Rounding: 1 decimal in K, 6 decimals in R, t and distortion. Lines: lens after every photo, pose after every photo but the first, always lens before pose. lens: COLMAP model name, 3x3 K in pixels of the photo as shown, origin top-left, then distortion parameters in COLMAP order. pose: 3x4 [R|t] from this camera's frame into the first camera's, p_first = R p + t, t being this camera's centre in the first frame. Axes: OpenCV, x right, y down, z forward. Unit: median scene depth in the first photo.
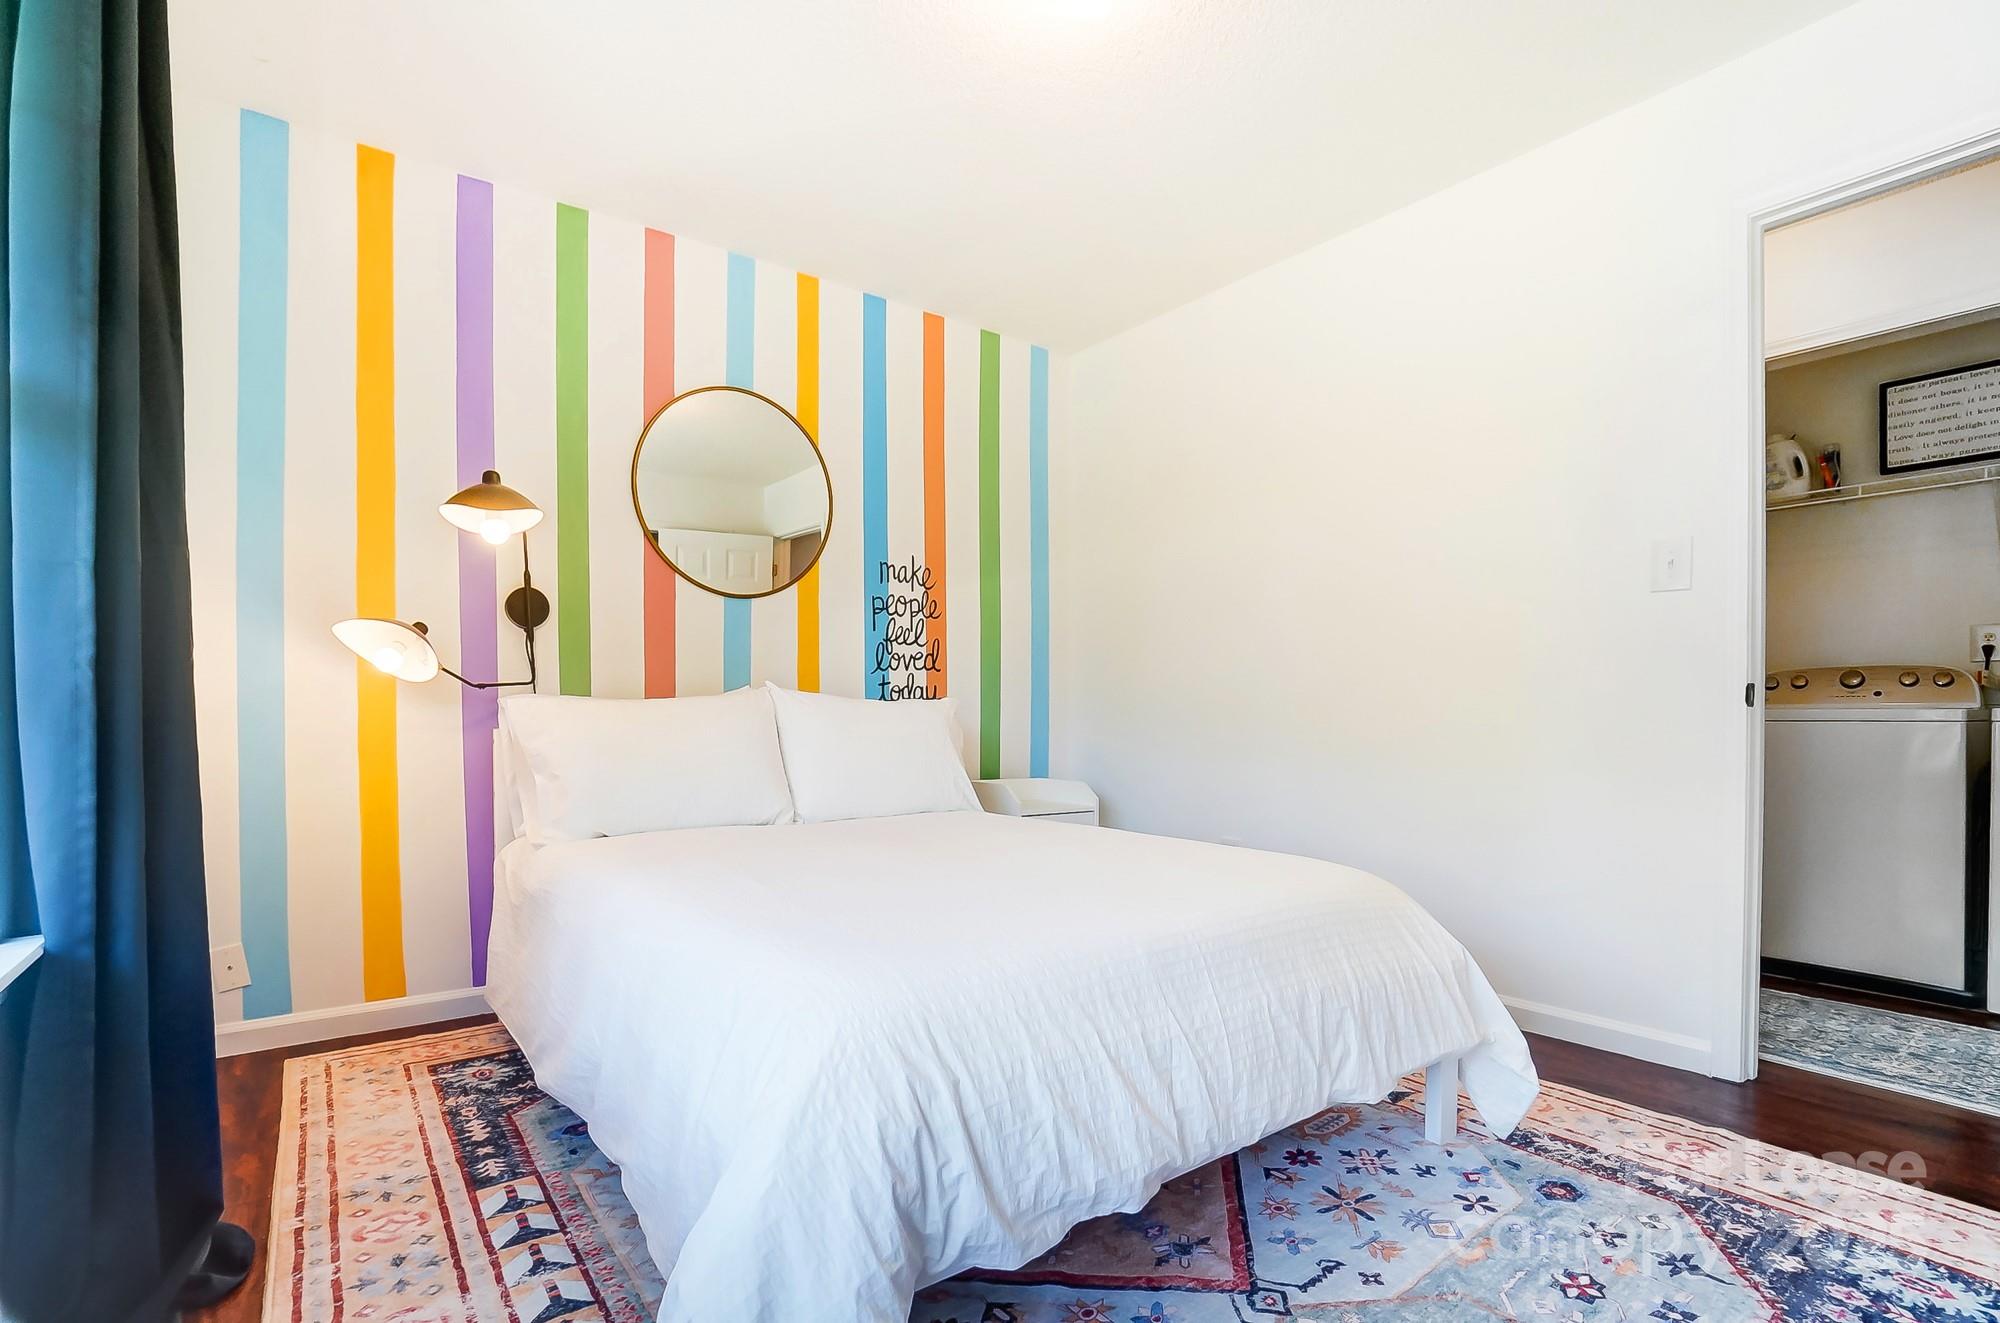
lens RADIAL K [[926.3, 0, 1001.3], [0, 926.3, 696.6], [0, 0, 1]] dist [-0.020572, 0.002174]
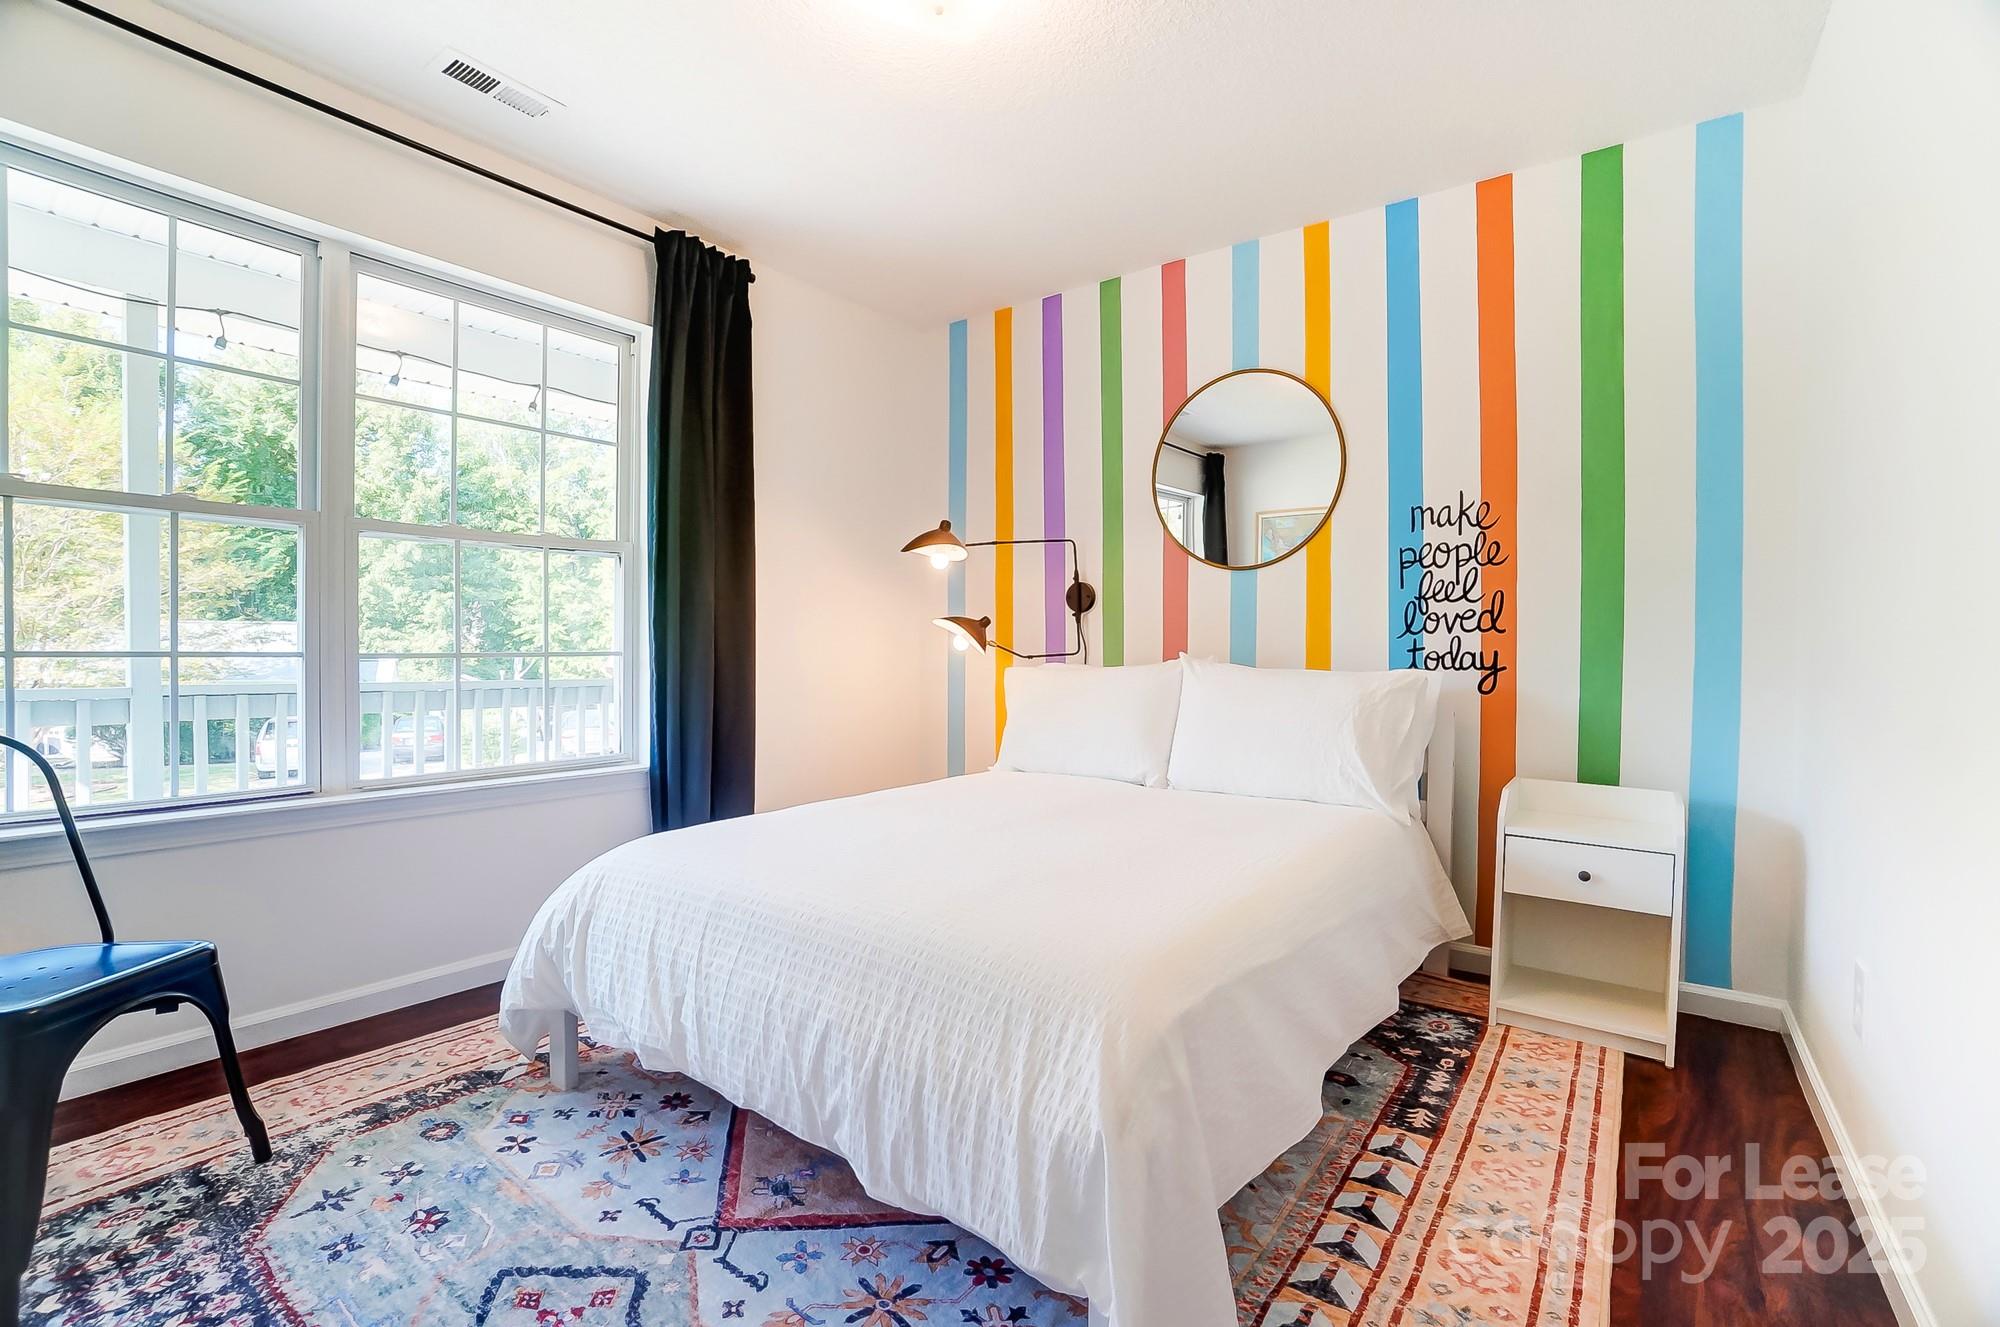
lens RADIAL K [[896.0, 0, 1012.4], [0, 896.0, 659.0], [0, 0, 1]] dist [-0.018335, 0.006179]
pose [[0.325310, -0.012558, -0.945524, 0.516559], [-0.006189, 0.999862, -0.015409, 0.009153], [0.945587, 0.010865, 0.325188, 0.381553]]
